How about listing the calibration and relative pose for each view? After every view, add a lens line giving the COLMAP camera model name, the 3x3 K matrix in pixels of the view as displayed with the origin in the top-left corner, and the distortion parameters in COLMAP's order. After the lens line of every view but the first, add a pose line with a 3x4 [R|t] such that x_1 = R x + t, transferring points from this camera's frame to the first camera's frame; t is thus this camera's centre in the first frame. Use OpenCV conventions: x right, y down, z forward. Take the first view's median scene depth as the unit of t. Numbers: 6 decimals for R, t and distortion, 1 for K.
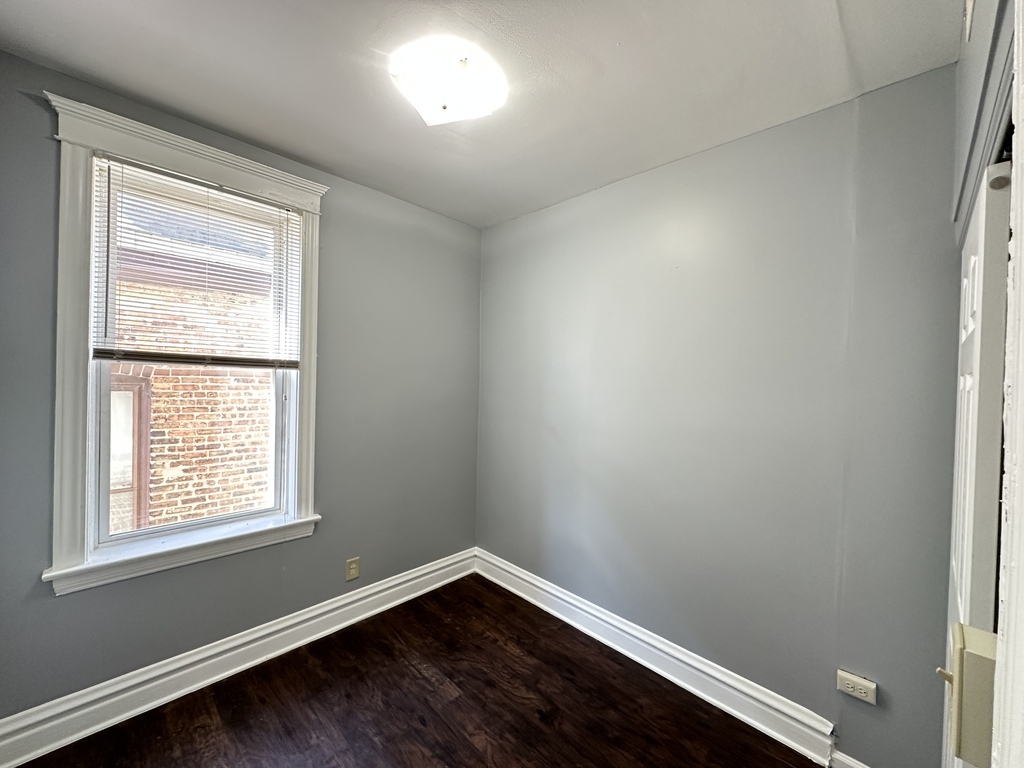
lens RADIAL K [[409.0, 0, 510.7], [0, 409.0, 385.8], [0, 0, 1]] dist [-0.000460, 0.000016]
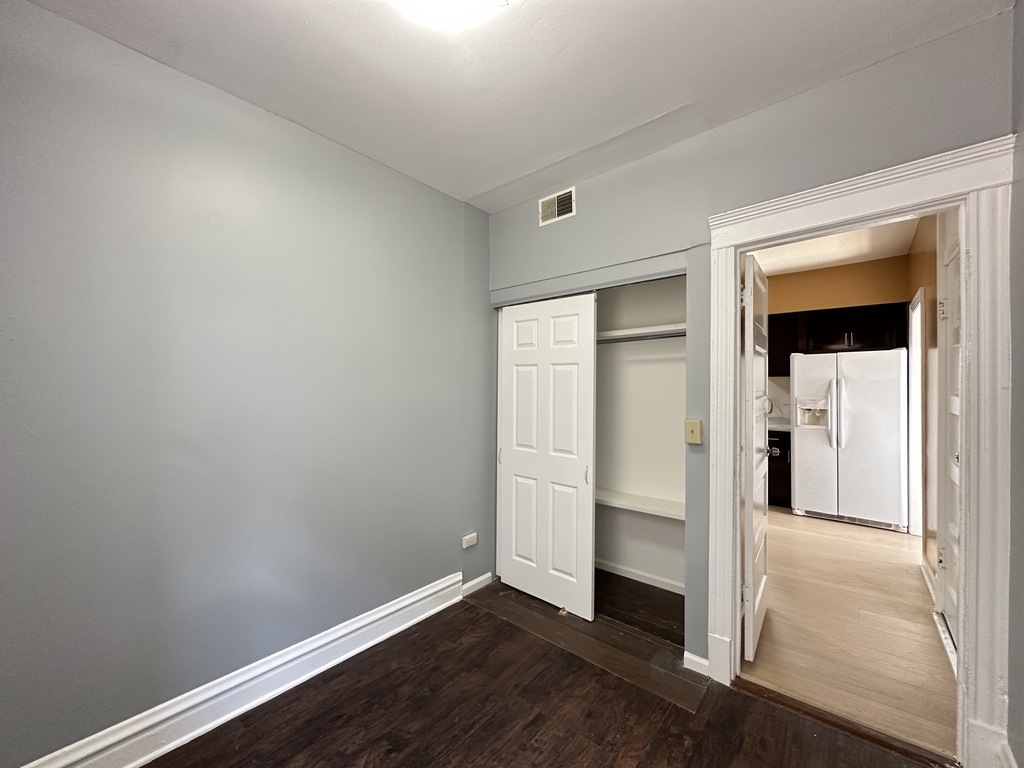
lens RADIAL K [[409.0, 0, 512.4], [0, 409.0, 383.4], [0, 0, 1]] dist [-0.000460, 0.000016]
pose [[-0.071454, -0.034924, 0.996832, -0.775495], [0.008908, 0.999325, 0.035650, -0.008742], [-0.997404, 0.011427, -0.071094, 0.786695]]
